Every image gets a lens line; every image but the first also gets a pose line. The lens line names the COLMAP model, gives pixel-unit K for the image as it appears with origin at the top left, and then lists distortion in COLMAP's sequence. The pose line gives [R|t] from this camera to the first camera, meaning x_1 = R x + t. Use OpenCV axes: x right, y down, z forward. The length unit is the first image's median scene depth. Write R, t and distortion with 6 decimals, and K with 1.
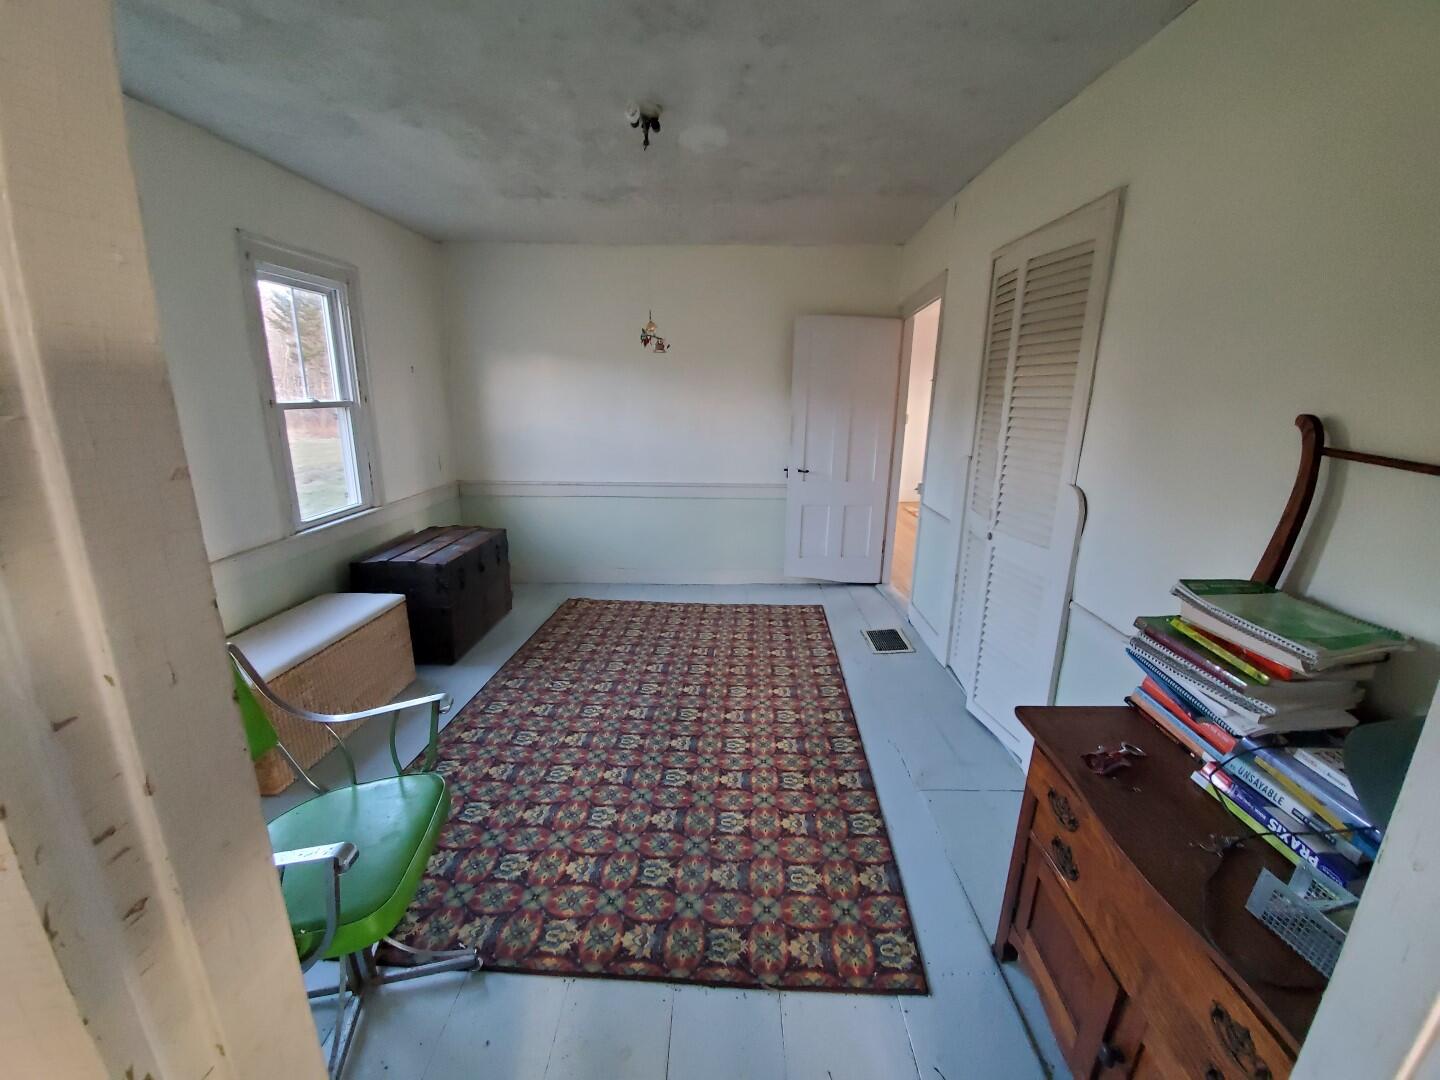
lens RADIAL K [[574.9, 0, 726.8], [0, 574.9, 540.4], [0, 0, 1]] dist [0.000331, -0.000627]
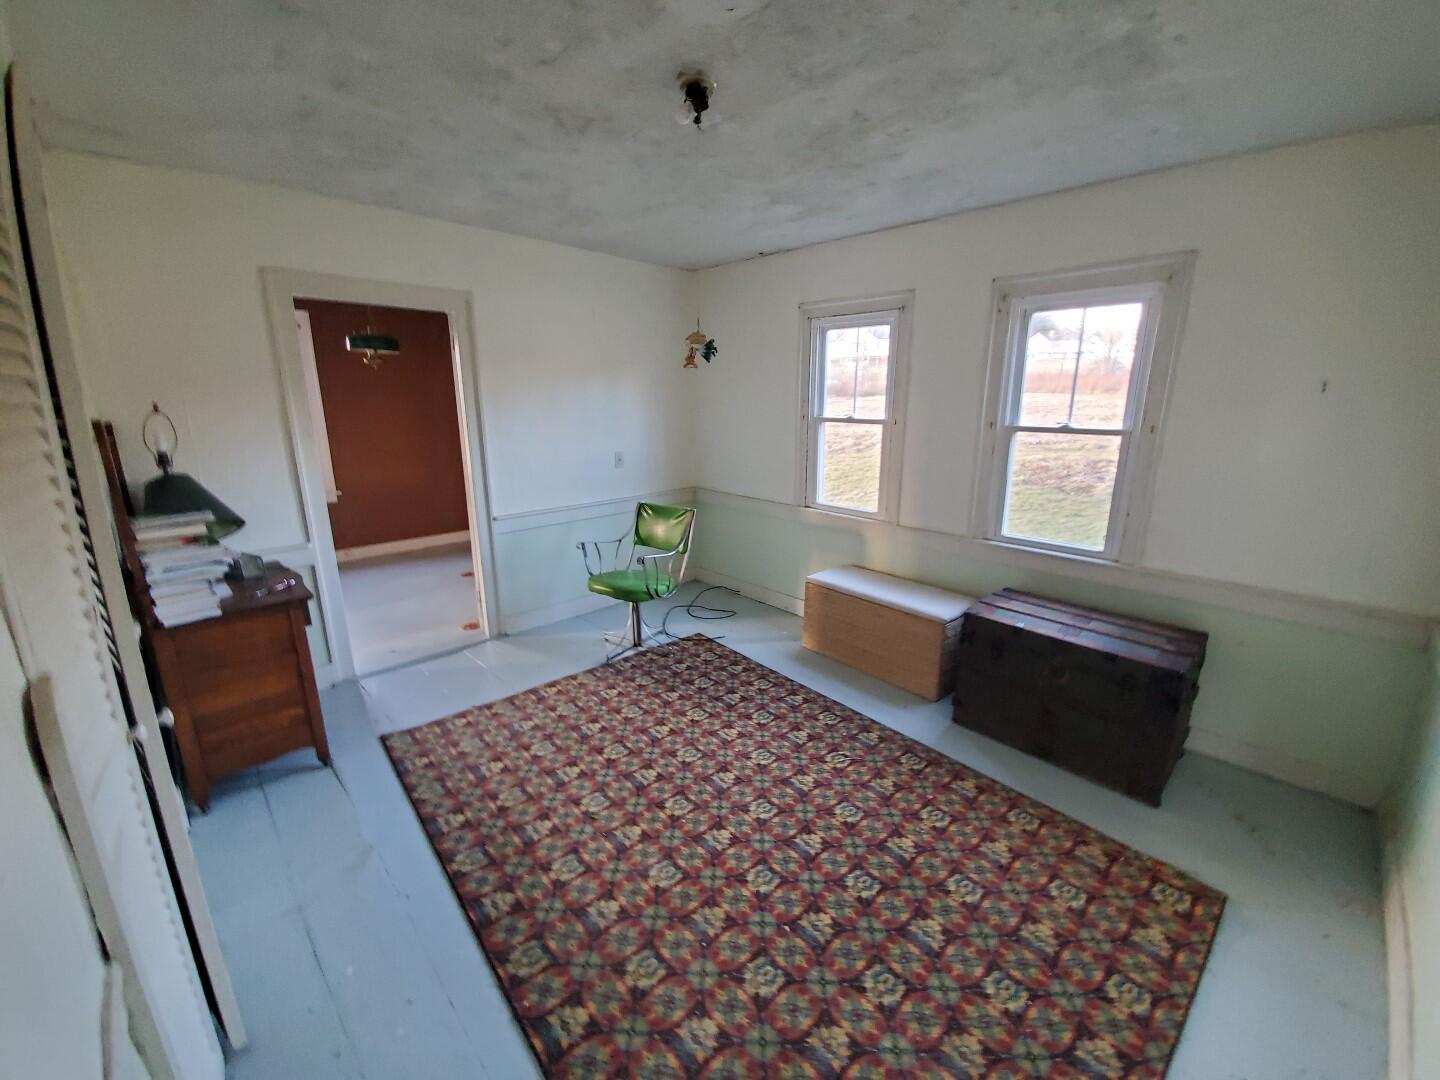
lens RADIAL K [[574.9, 0, 729.6], [0, 574.9, 540.4], [0, 0, 1]] dist [0.000331, -0.000627]
pose [[-0.712646, 0.150443, -0.685203, 0.404614], [-0.192907, 0.897056, 0.397590, -0.390961], [0.674480, 0.415522, -0.610262, 1.472366]]
